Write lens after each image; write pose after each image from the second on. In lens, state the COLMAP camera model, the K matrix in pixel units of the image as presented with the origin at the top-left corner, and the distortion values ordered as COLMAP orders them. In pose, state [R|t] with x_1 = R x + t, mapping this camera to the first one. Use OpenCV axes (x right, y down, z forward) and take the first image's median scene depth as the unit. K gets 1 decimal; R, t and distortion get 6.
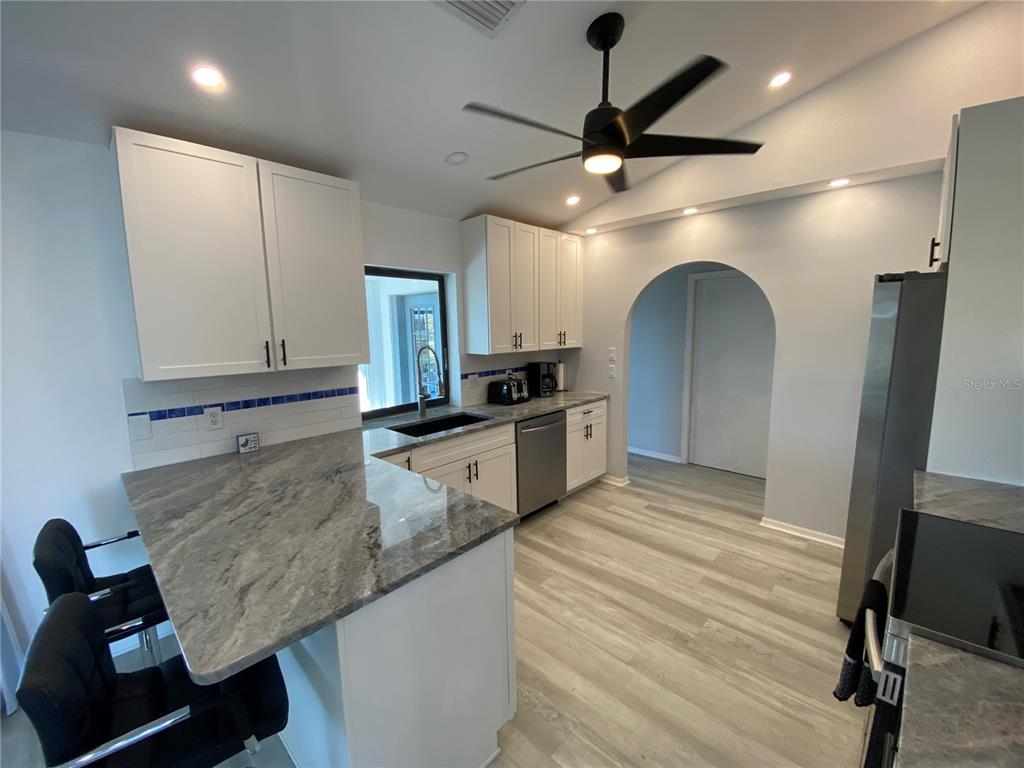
lens RADIAL K [[416.0, 0, 515.7], [0, 416.0, 383.9], [0, 0, 1]] dist [0.032546, -0.027707]
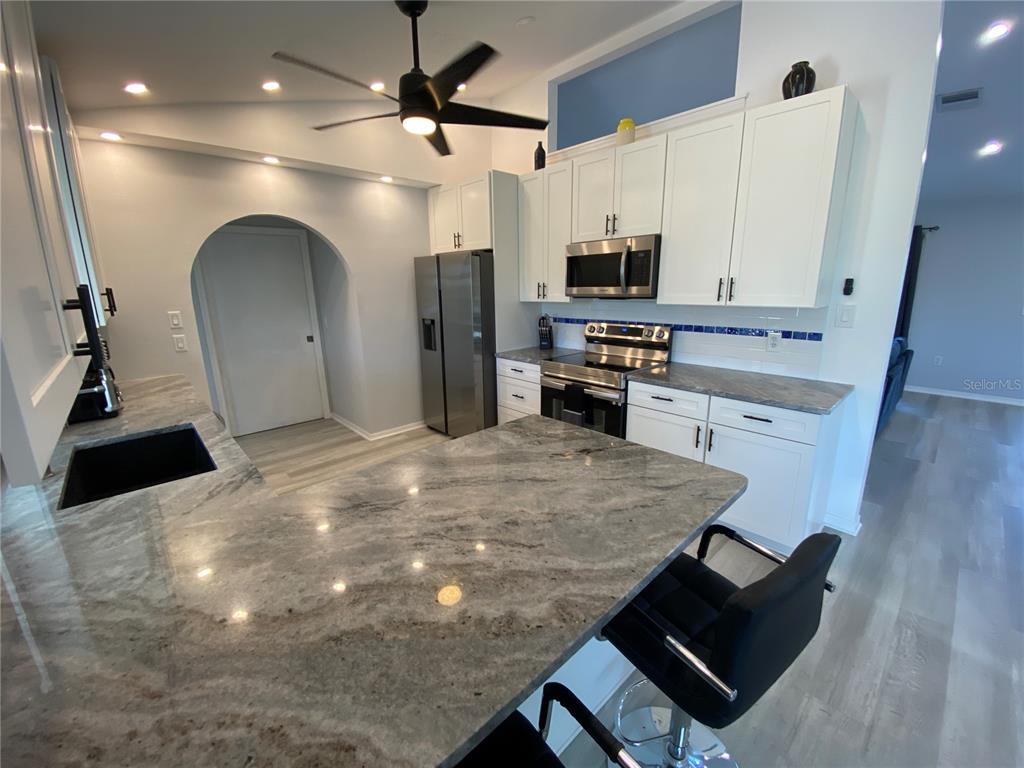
lens RADIAL K [[415.9, 0, 507.6], [0, 415.9, 379.4], [0, 0, 1]] dist [0.039243, -0.027630]
pose [[0.067881, -0.209935, 0.975356, -0.700617], [0.156918, 0.967690, 0.197364, -0.035262], [-0.985276, 0.139654, 0.098630, 0.517327]]
